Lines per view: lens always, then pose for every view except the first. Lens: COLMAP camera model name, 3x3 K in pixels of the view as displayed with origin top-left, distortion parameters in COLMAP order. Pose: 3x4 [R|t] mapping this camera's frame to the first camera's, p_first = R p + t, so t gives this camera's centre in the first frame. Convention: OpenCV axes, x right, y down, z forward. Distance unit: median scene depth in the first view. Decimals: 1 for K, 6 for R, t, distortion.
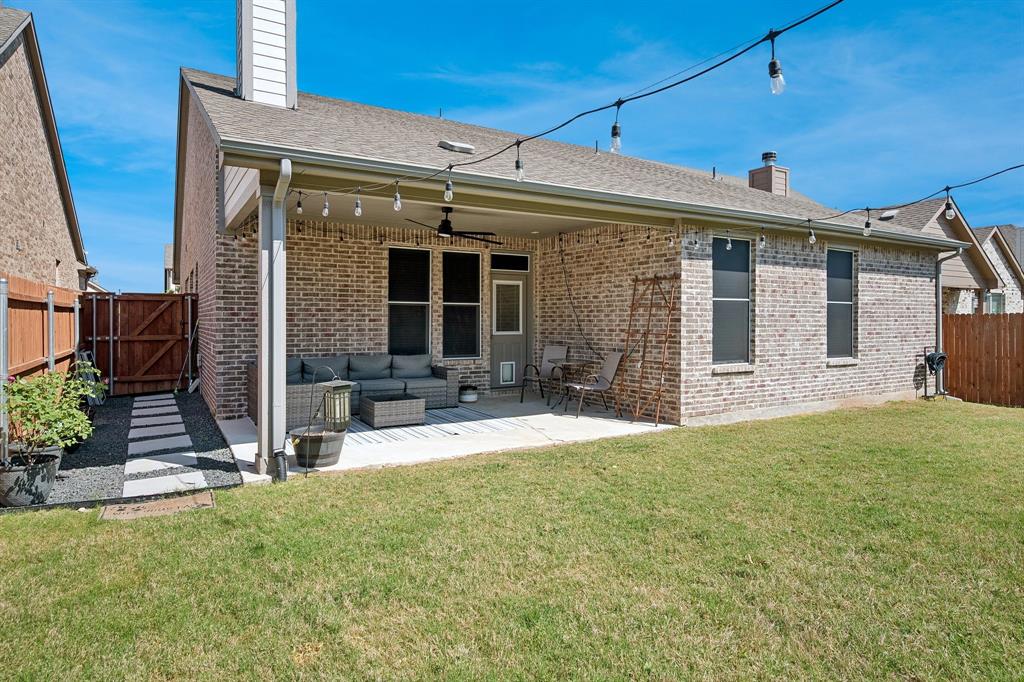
lens RADIAL K [[564.9, 0, 509.1], [0, 564.9, 327.0], [0, 0, 1]] dist [0.004645, 0.000121]
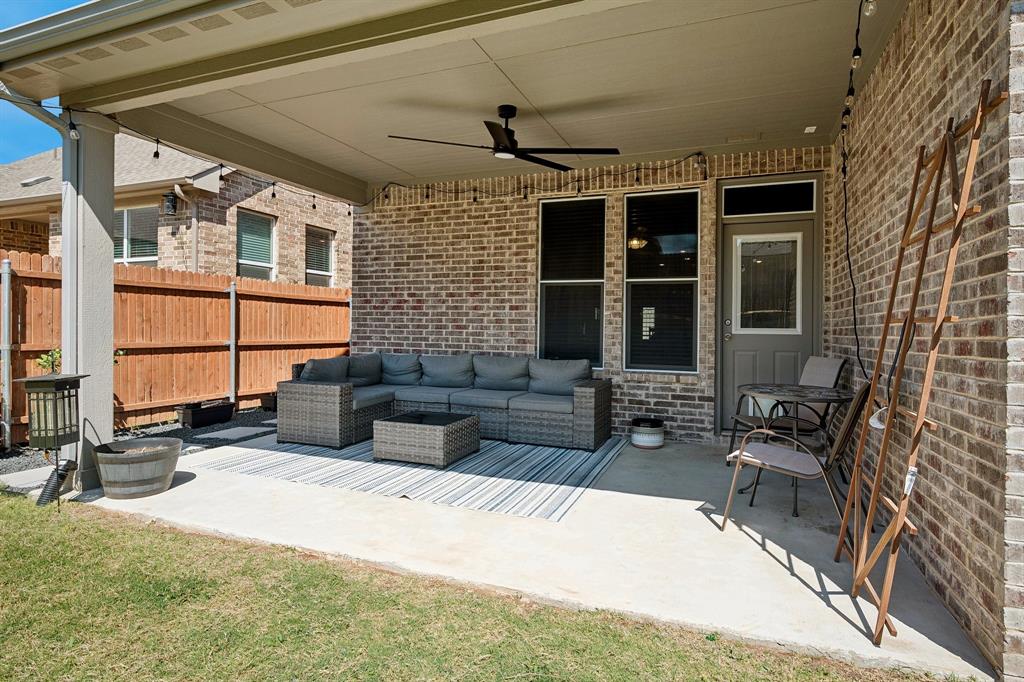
lens RADIAL K [[564.9, 0, 509.1], [0, 564.9, 327.0], [0, 0, 1]] dist [0.004645, 0.000121]
pose [[0.617475, 0.005133, -0.786574, 0.319309], [-0.019685, 0.999766, -0.008929, 0.019247], [0.786344, 0.020997, 0.617431, 0.565261]]
